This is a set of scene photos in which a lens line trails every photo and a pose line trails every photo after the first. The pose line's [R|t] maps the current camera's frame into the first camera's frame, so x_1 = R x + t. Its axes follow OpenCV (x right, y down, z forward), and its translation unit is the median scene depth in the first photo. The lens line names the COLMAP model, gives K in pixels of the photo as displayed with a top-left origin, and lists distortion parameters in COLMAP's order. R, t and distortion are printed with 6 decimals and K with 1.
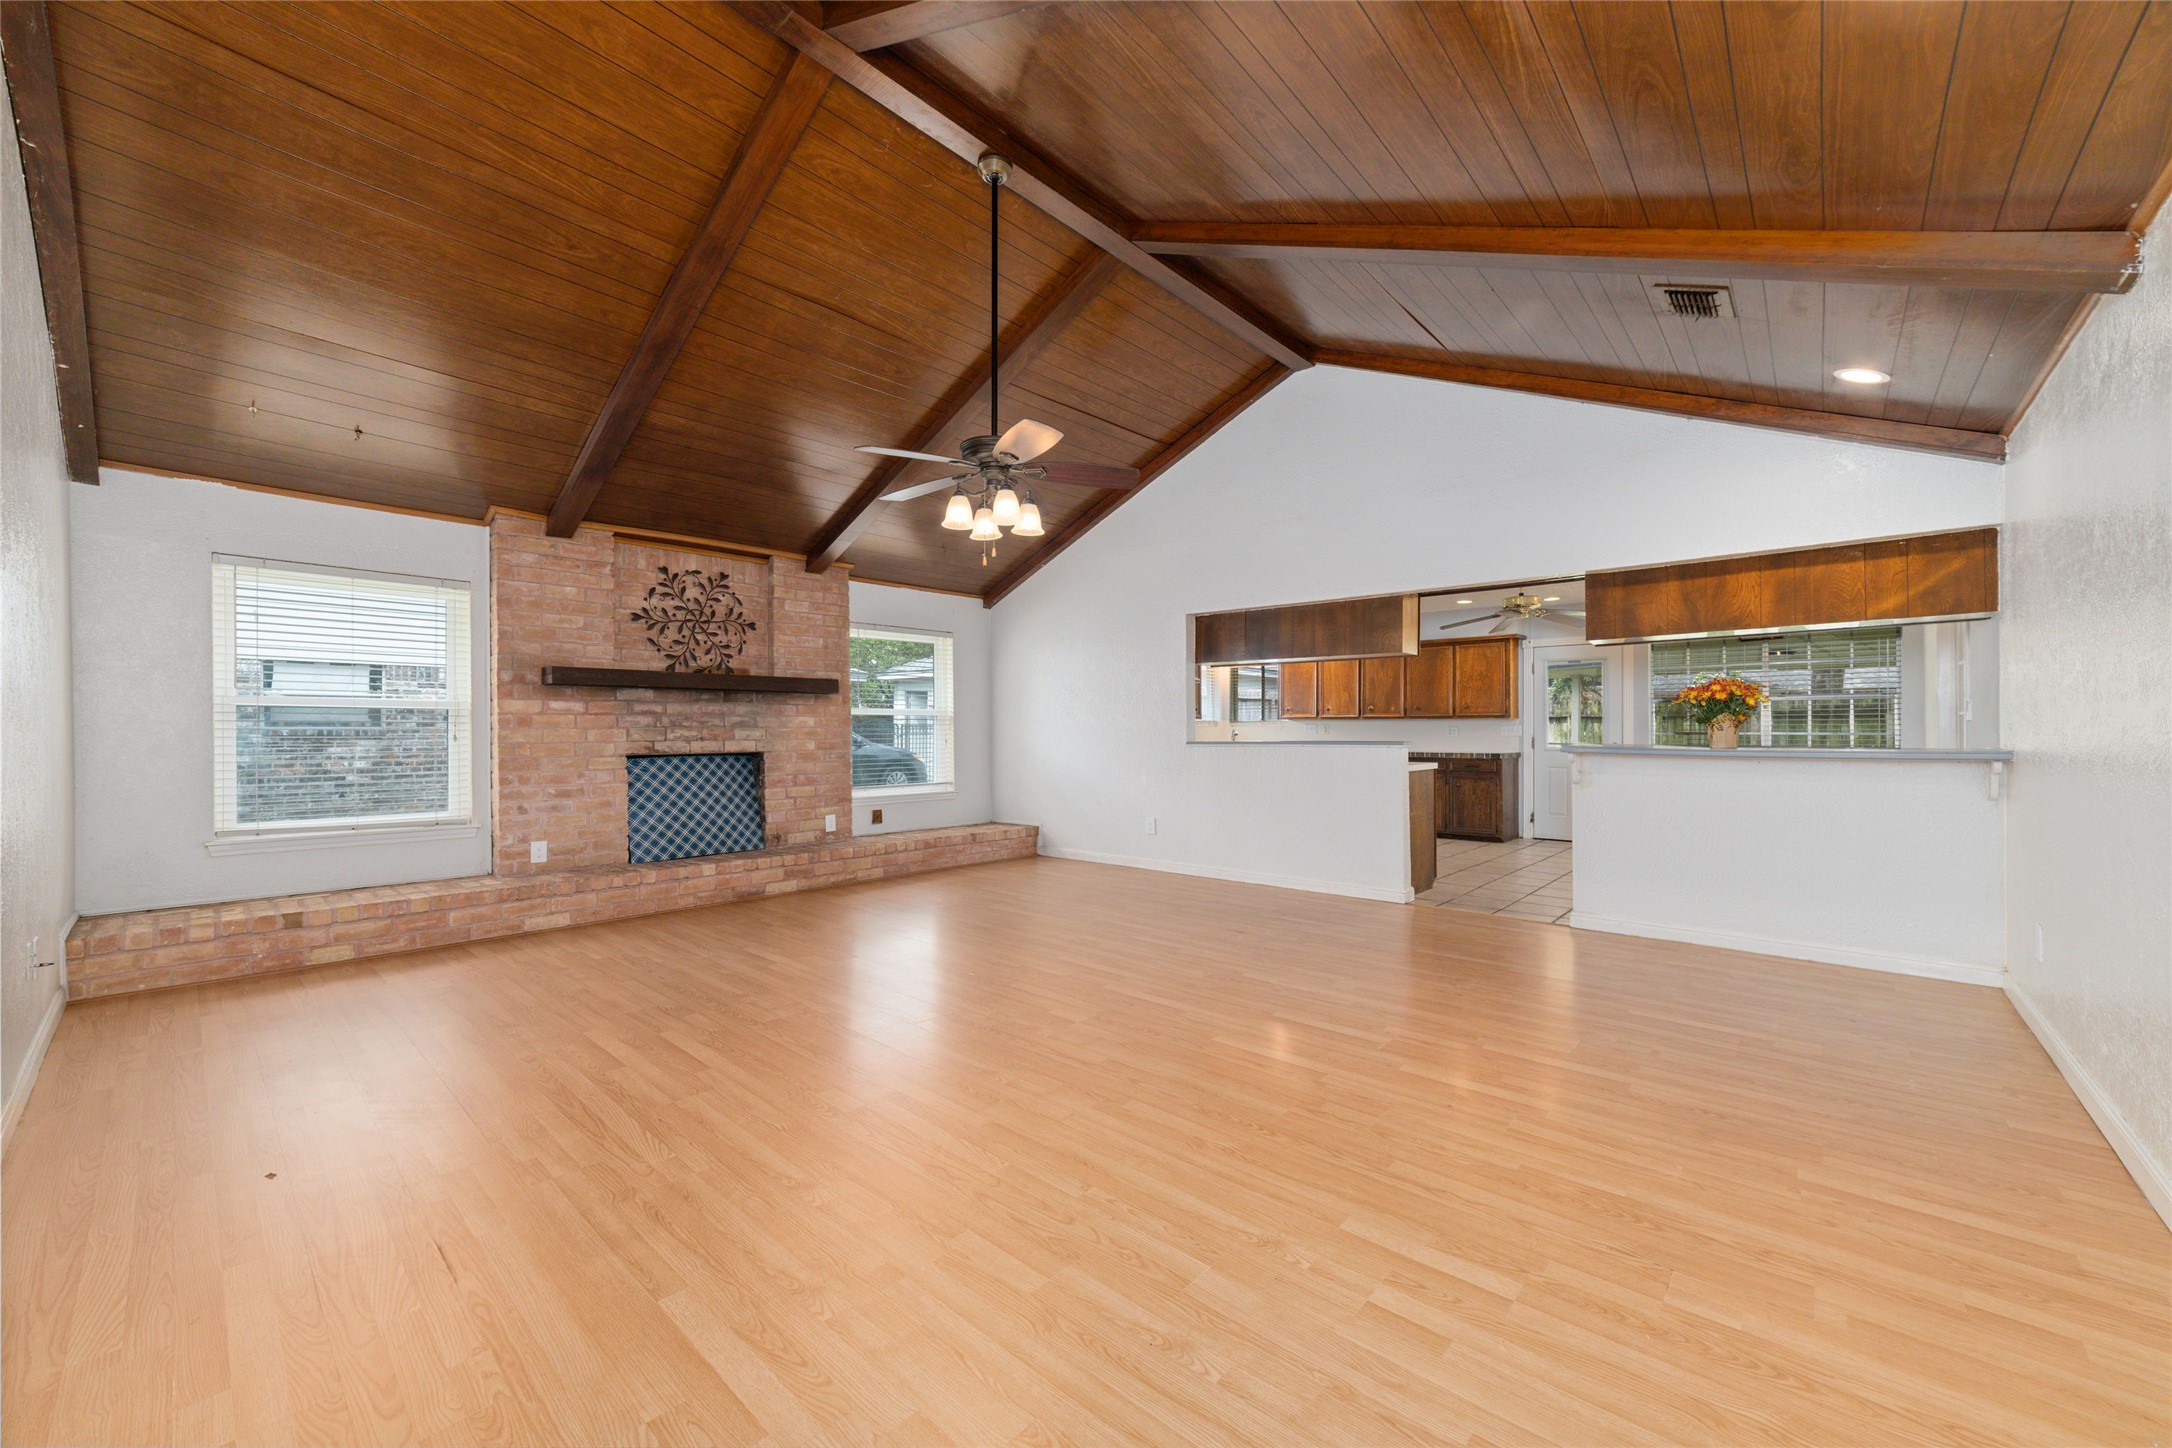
lens RADIAL K [[833.0, 0, 1084.4], [0, 833.0, 725.5], [0, 0, 1]] dist [-0.019517, 0.006683]
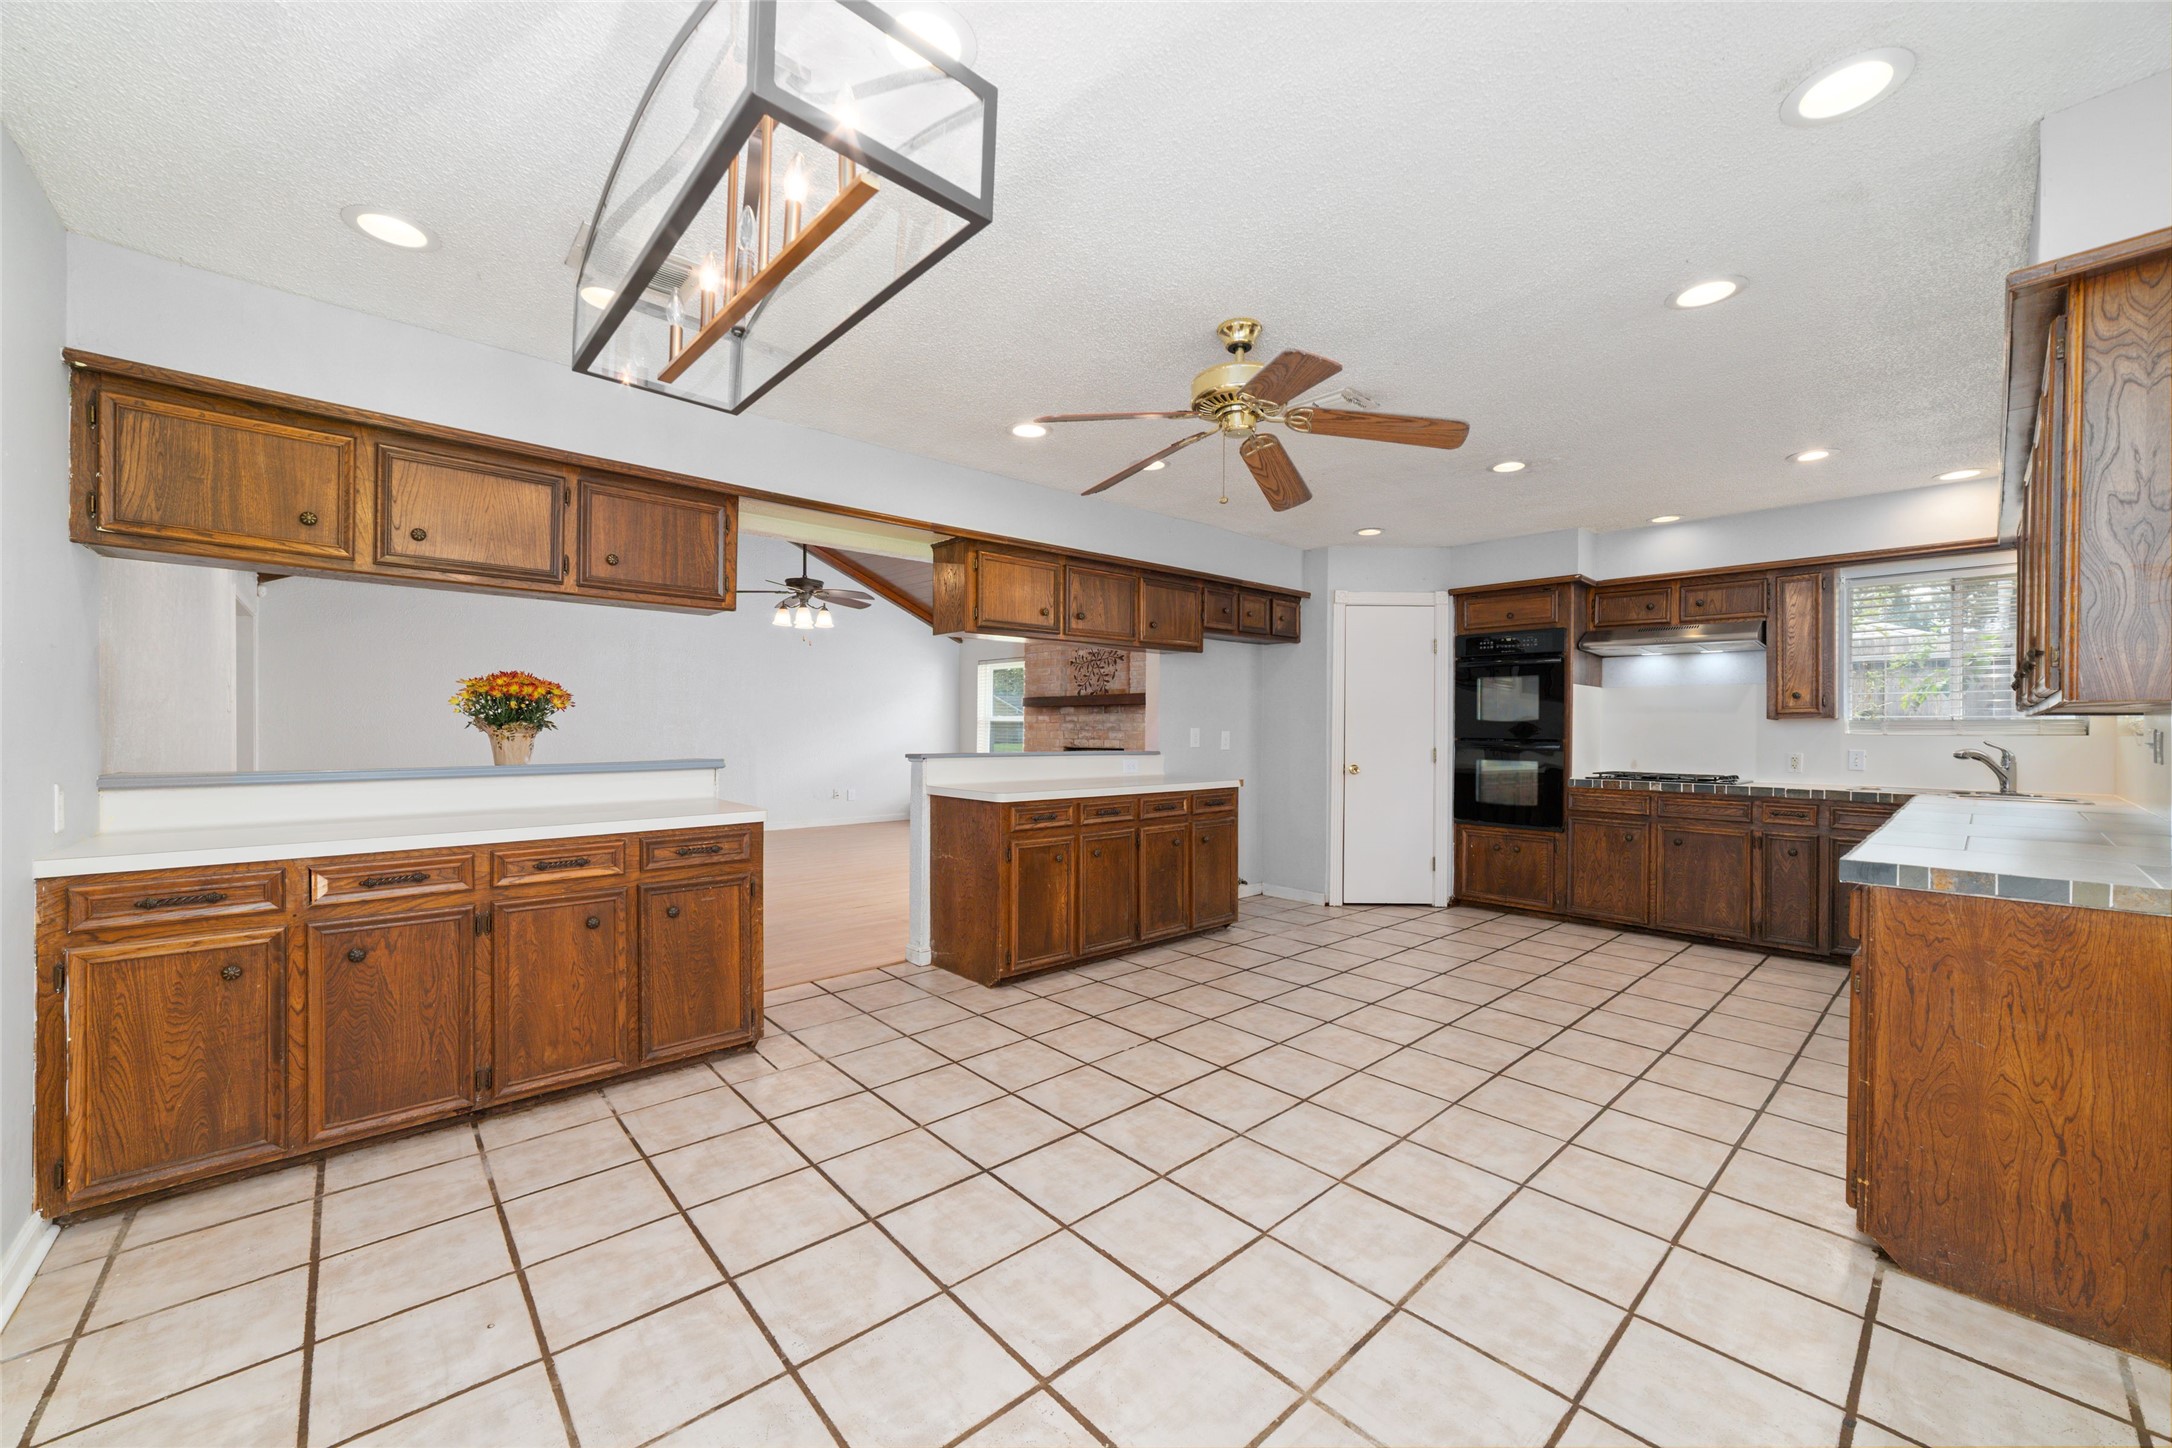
lens RADIAL K [[833.0, 0, 1091.0], [0, 833.0, 727.2], [0, 0, 1]] dist [-0.019517, 0.006683]
pose [[-0.095394, 0.001182, -0.995439, 1.157004], [0.001352, 0.999999, 0.001057, -0.006355], [0.995439, -0.001245, -0.095396, 1.253888]]
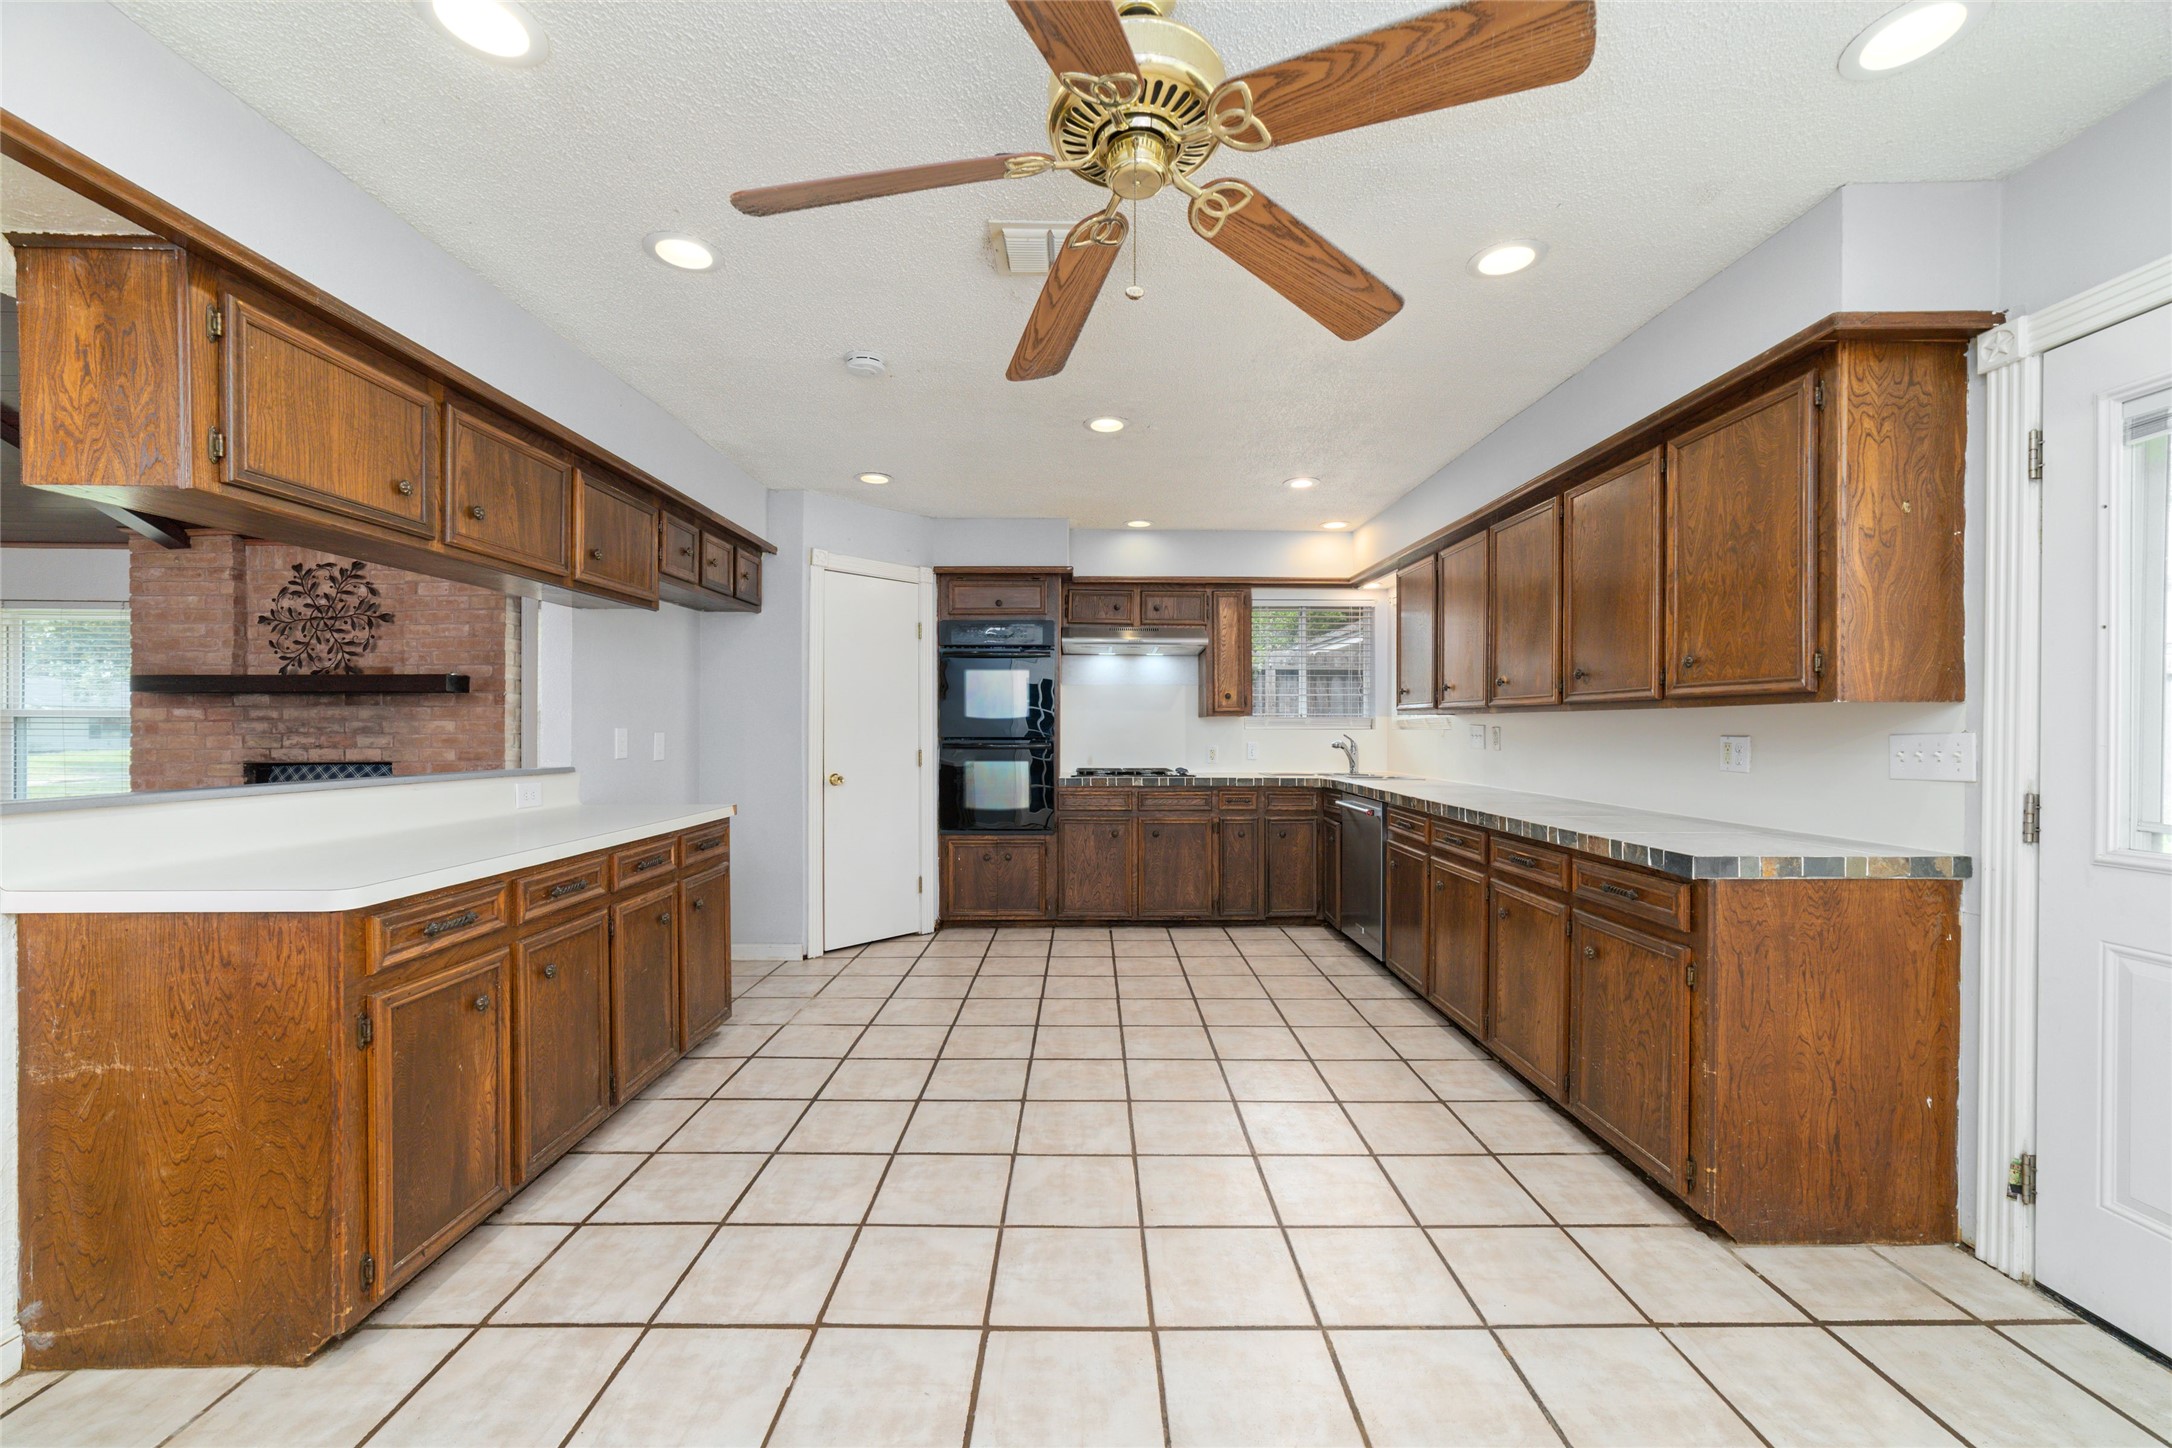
lens RADIAL K [[833.0, 0, 1091.1], [0, 833.0, 728.8], [0, 0, 1]] dist [-0.019517, 0.006683]
pose [[0.678042, 0.003182, -0.735016, 0.860469], [0.004264, 0.999957, 0.008263, -0.007748], [0.735011, -0.008737, 0.677999, 1.110752]]
